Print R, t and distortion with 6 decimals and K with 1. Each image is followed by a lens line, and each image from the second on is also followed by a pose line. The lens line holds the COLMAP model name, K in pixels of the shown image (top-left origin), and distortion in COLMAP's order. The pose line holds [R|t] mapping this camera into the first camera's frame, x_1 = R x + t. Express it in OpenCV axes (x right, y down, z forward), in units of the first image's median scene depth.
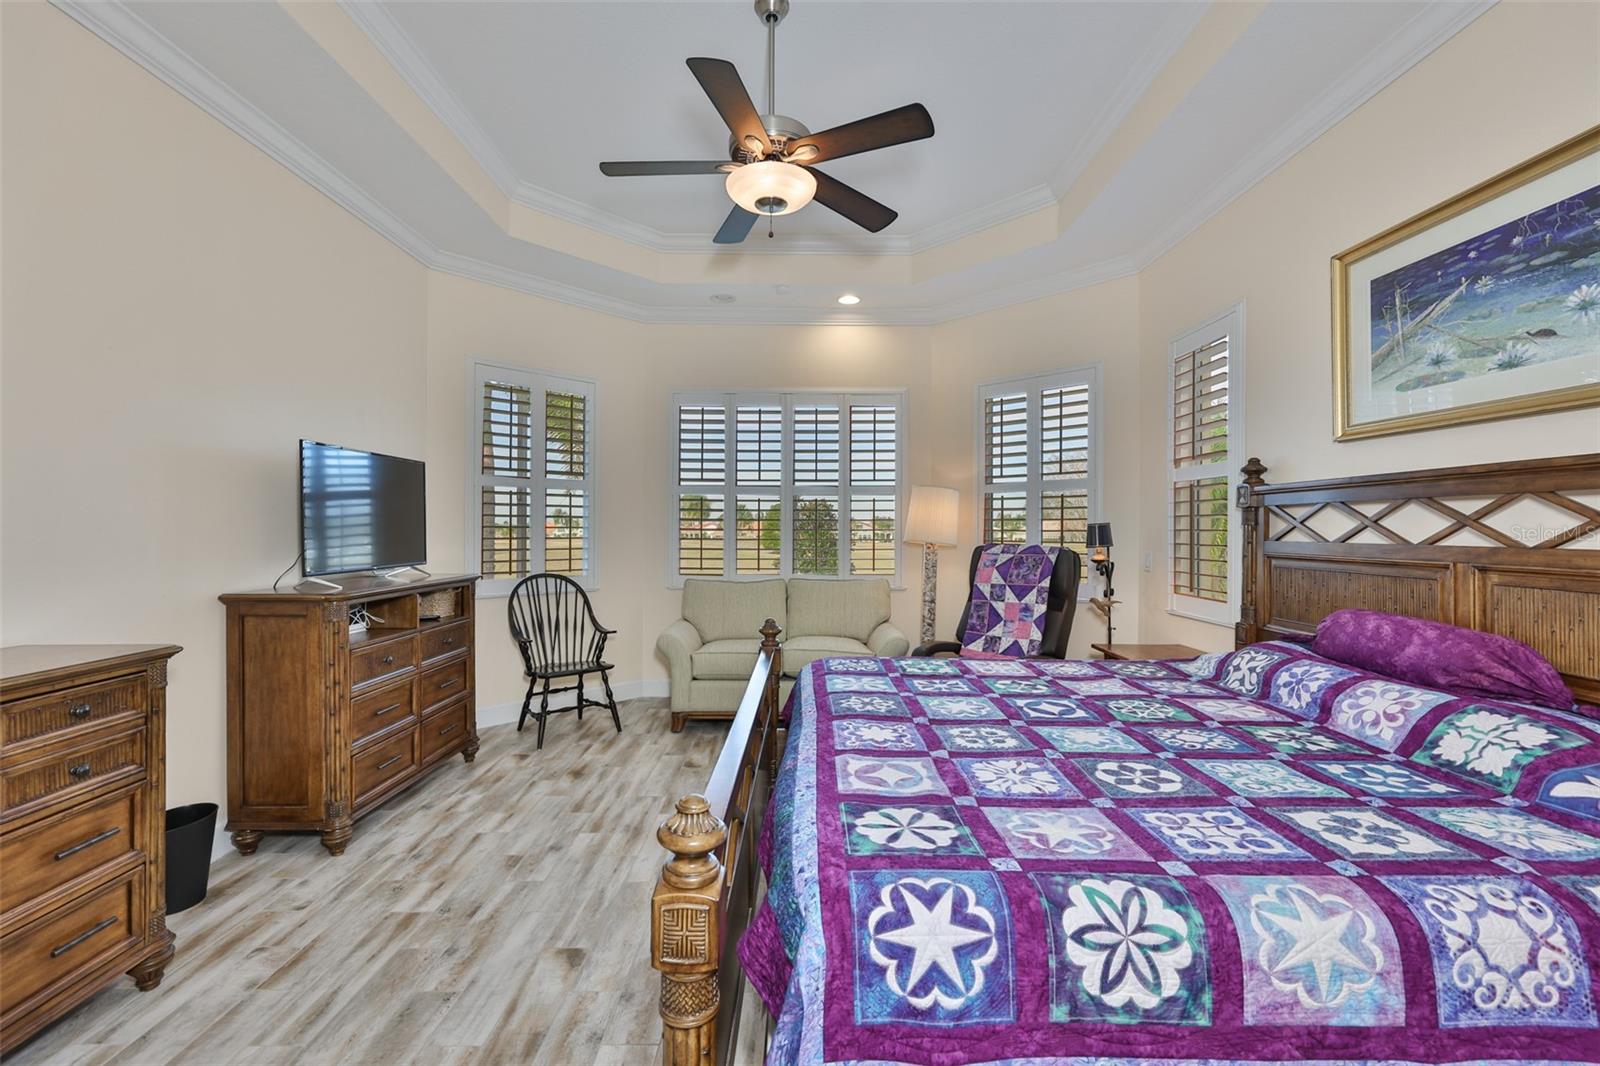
lens RADIAL K [[677.1, 0, 804.4], [0, 677.1, 534.6], [0, 0, 1]] dist [-0.005845, 0.000226]
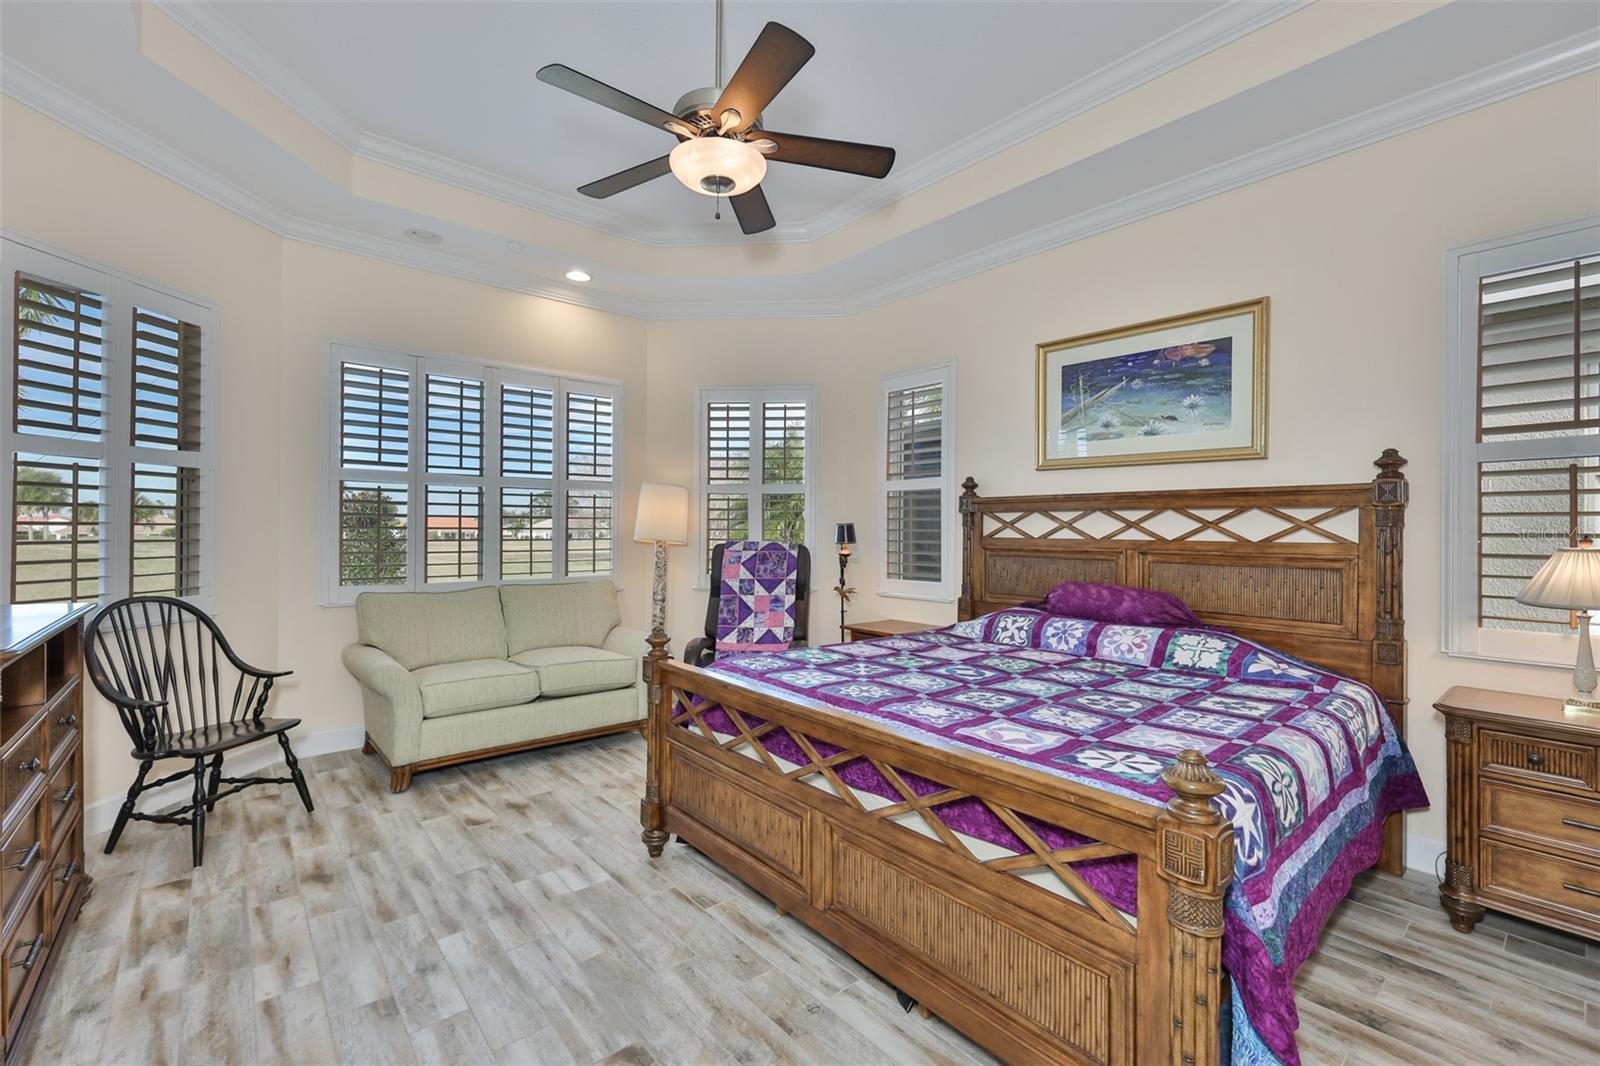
lens RADIAL K [[677.1, 0, 804.4], [0, 677.1, 534.6], [0, 0, 1]] dist [-0.005845, 0.000226]
pose [[0.760529, -0.004644, 0.649288, -0.602814], [0.002302, 0.999987, 0.004456, -0.003843], [-0.649300, -0.001894, 0.760530, 0.215877]]
